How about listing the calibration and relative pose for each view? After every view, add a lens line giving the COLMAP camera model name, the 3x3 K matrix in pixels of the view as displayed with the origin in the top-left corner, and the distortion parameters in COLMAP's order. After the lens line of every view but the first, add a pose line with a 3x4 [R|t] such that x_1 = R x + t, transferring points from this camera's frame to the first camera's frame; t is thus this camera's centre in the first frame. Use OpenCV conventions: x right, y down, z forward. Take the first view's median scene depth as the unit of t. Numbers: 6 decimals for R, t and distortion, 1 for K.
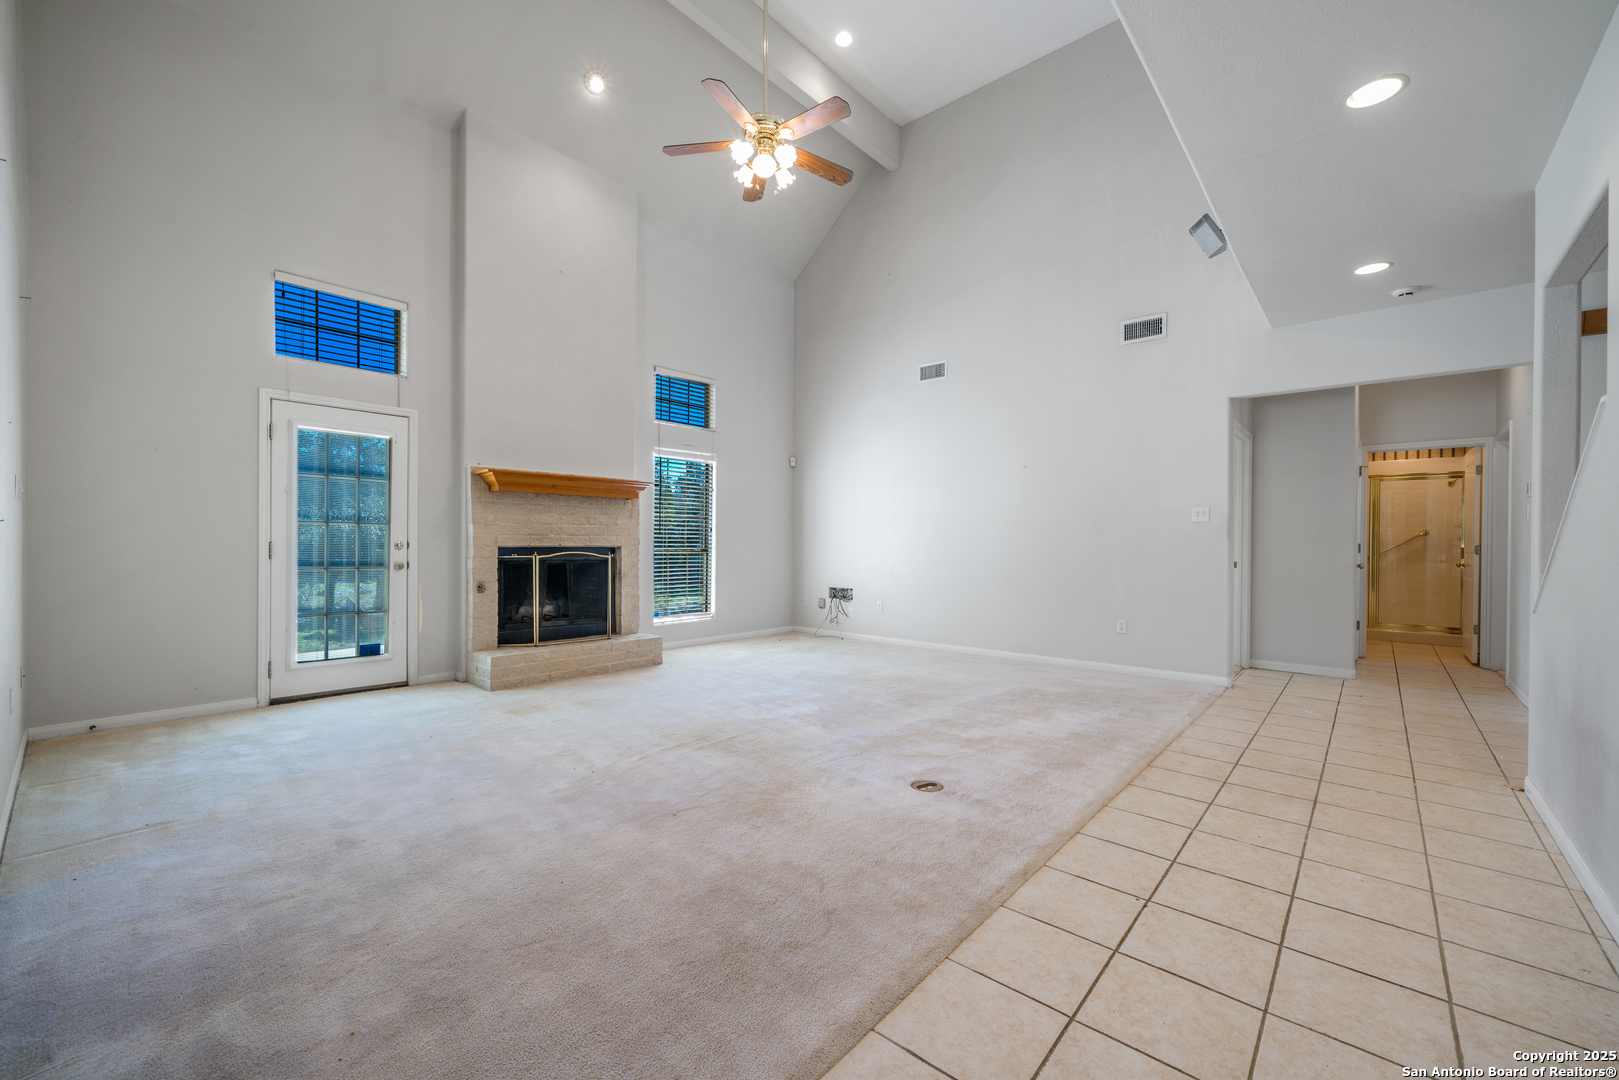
lens RADIAL K [[646.8, 0, 811.3], [0, 646.8, 549.7], [0, 0, 1]] dist [-0.001541, -0.000217]
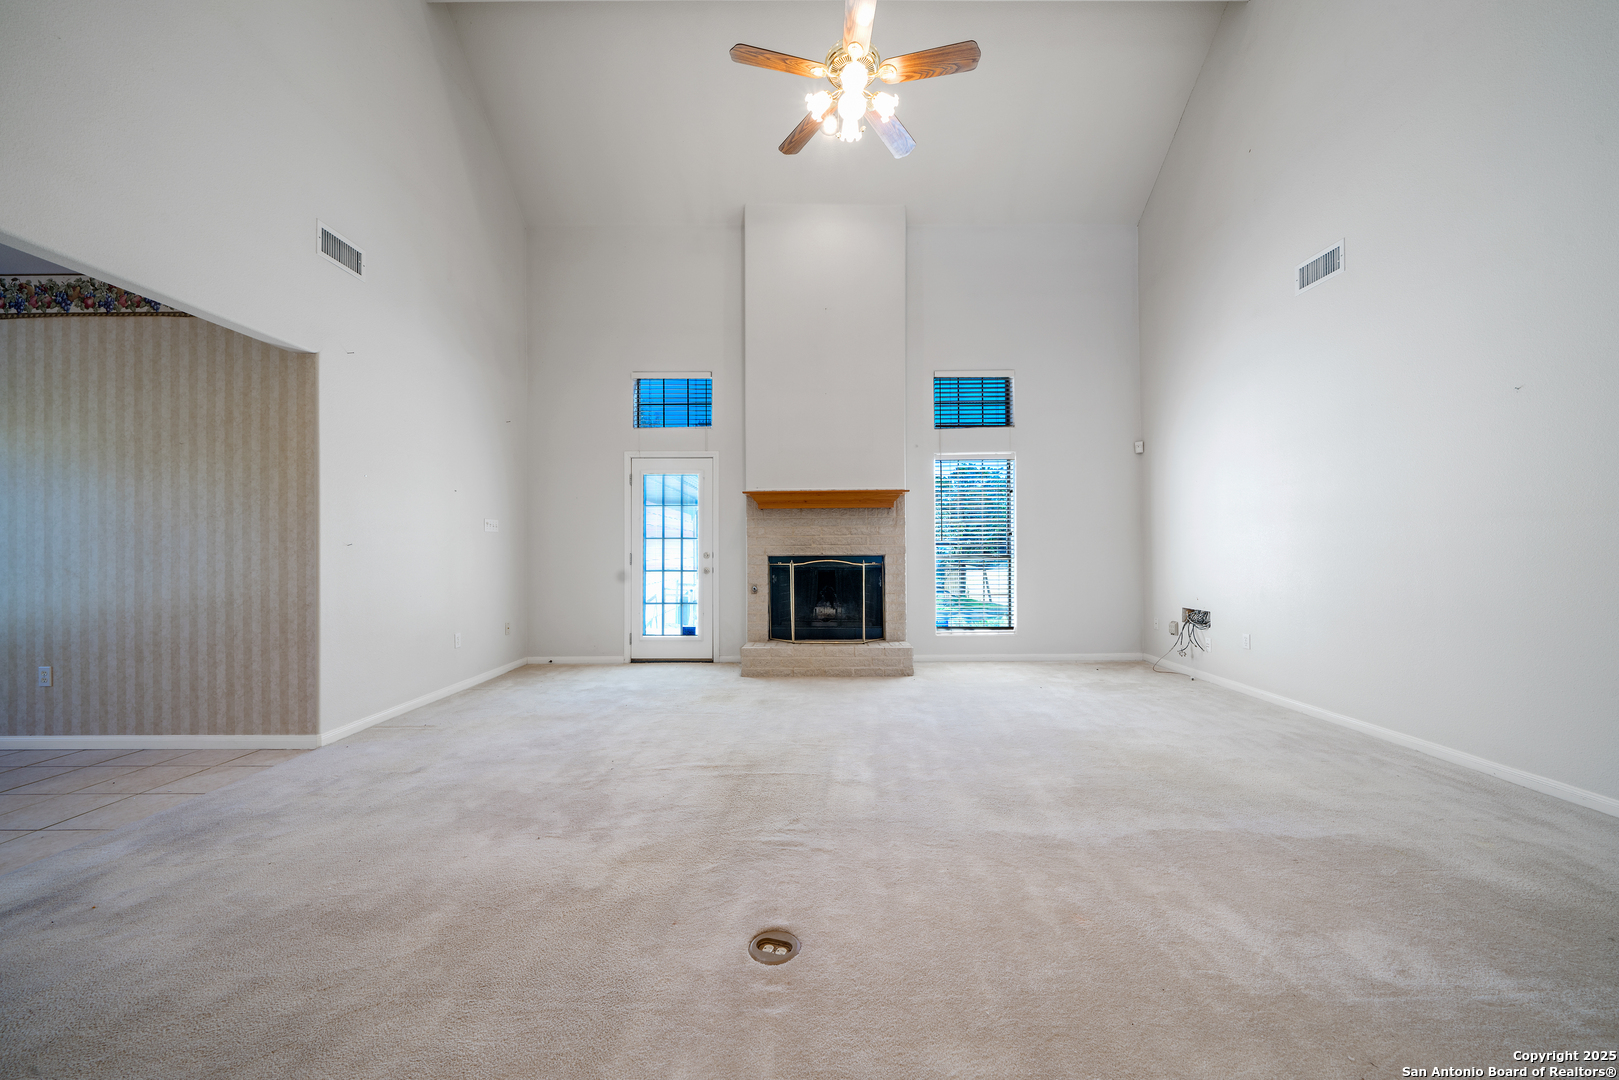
lens RADIAL K [[558.5, 0, 811.1], [0, 558.5, 549.0], [0, 0, 1]] dist [-0.009065, 0.000719]
pose [[0.661454, -0.013246, -0.749869, 0.334809], [0.002920, 0.999882, -0.015087, -0.001575], [0.749980, 0.007789, 0.661415, 0.374748]]
